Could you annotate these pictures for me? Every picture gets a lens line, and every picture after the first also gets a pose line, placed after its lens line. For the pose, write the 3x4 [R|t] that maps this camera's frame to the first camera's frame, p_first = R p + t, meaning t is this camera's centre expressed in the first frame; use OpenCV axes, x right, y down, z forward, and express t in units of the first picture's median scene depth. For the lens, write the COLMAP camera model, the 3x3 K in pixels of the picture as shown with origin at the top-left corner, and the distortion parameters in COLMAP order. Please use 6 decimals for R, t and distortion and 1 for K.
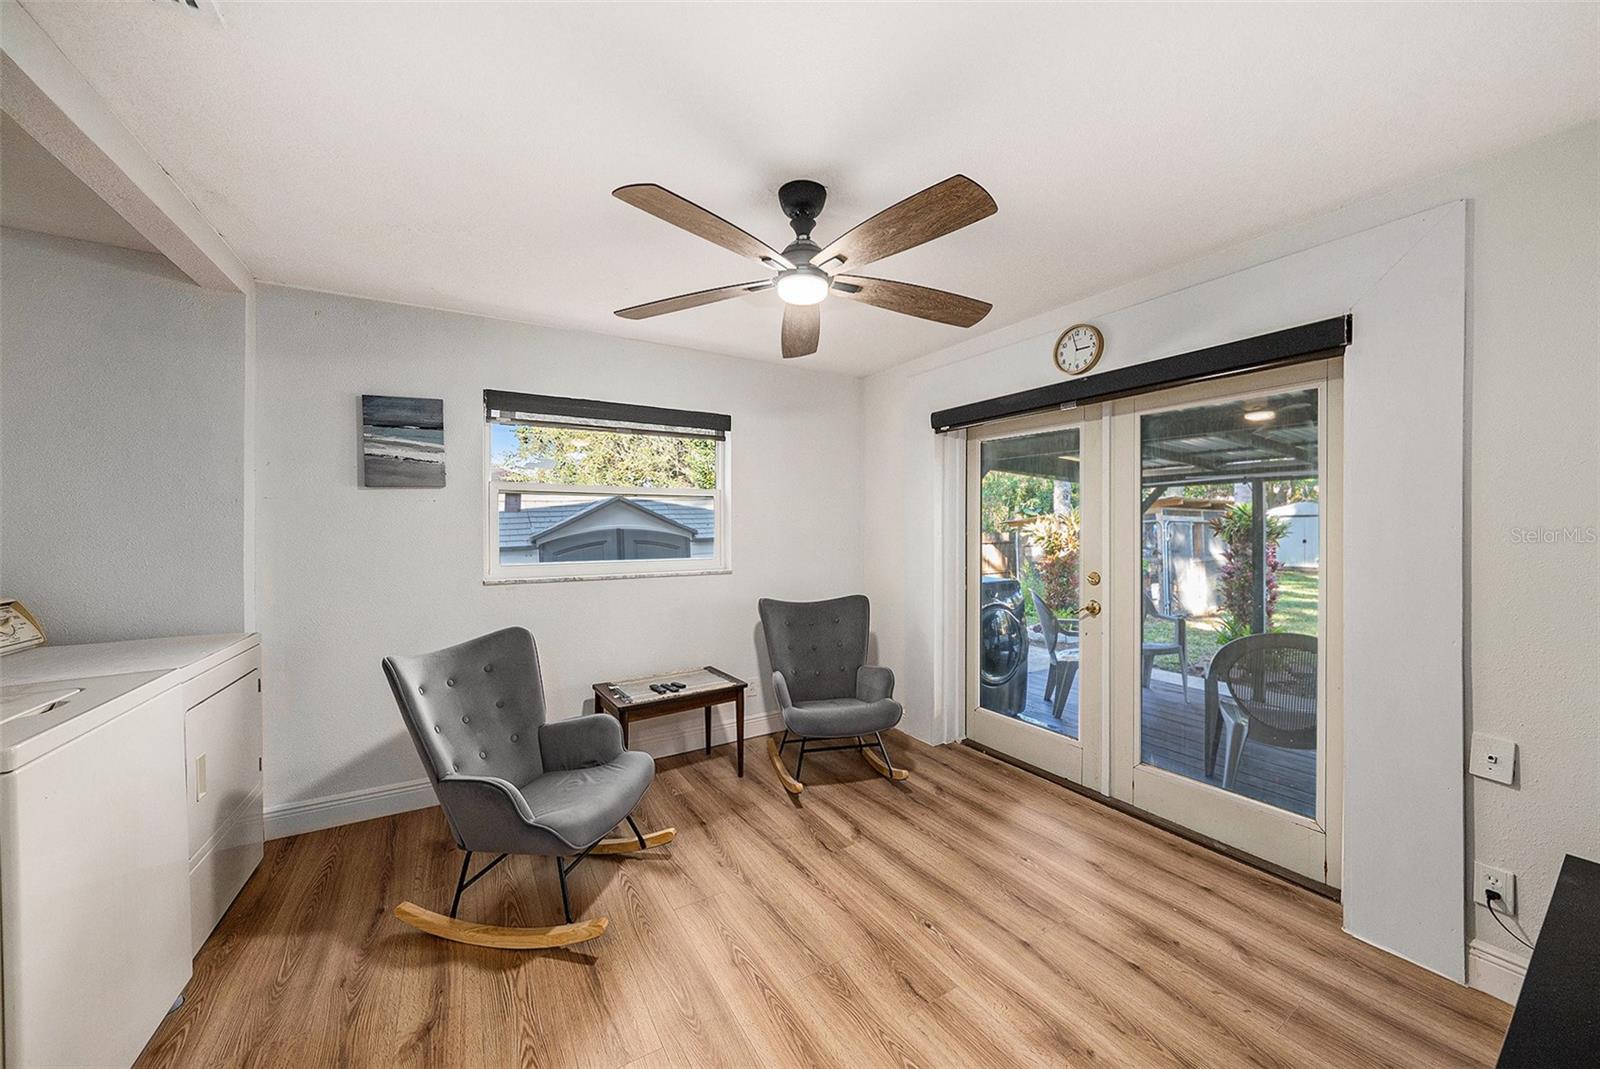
lens RADIAL K [[577.4, 0, 800.0], [0, 577.4, 534.5], [0, 0, 1]] dist [-0.000861, -0.000008]
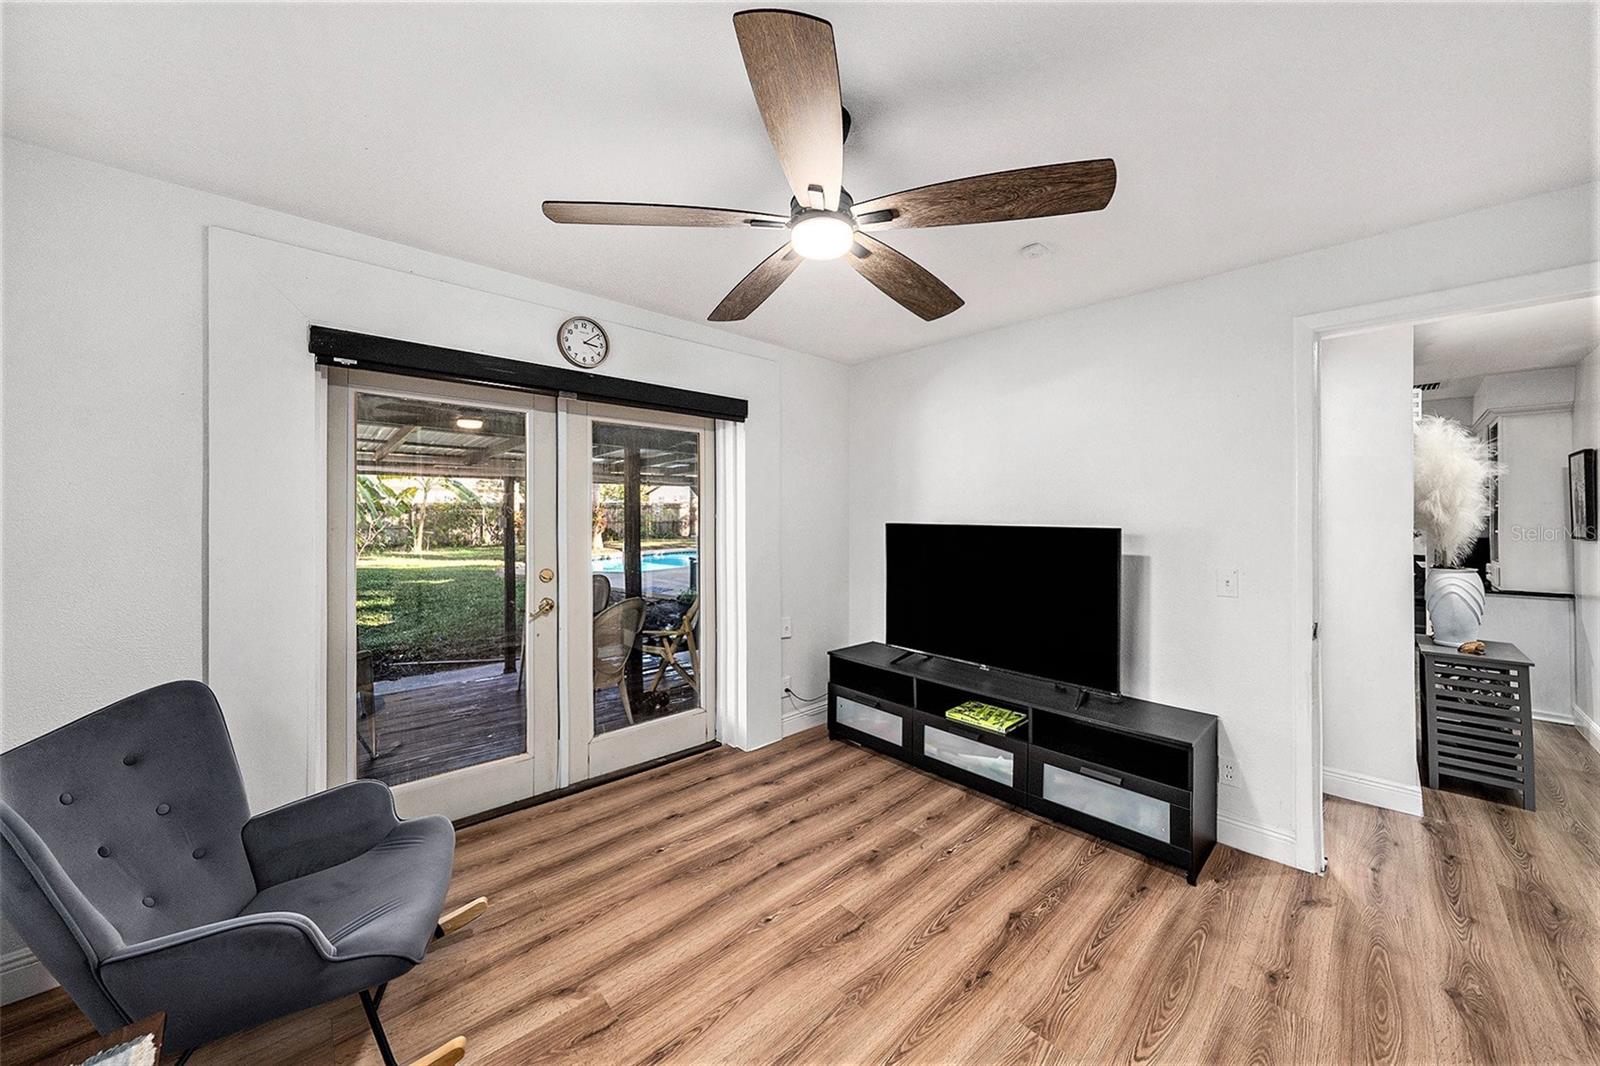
lens RADIAL K [[556.6, 0, 804.4], [0, 556.6, 524.6], [0, 0, 1]] dist [-0.030339, 0.006965]
pose [[-0.184935, -0.004748, 0.982739, -0.553950], [0.019968, 0.999764, 0.008588, -0.007916], [-0.982548, 0.021212, -0.184797, 0.851421]]
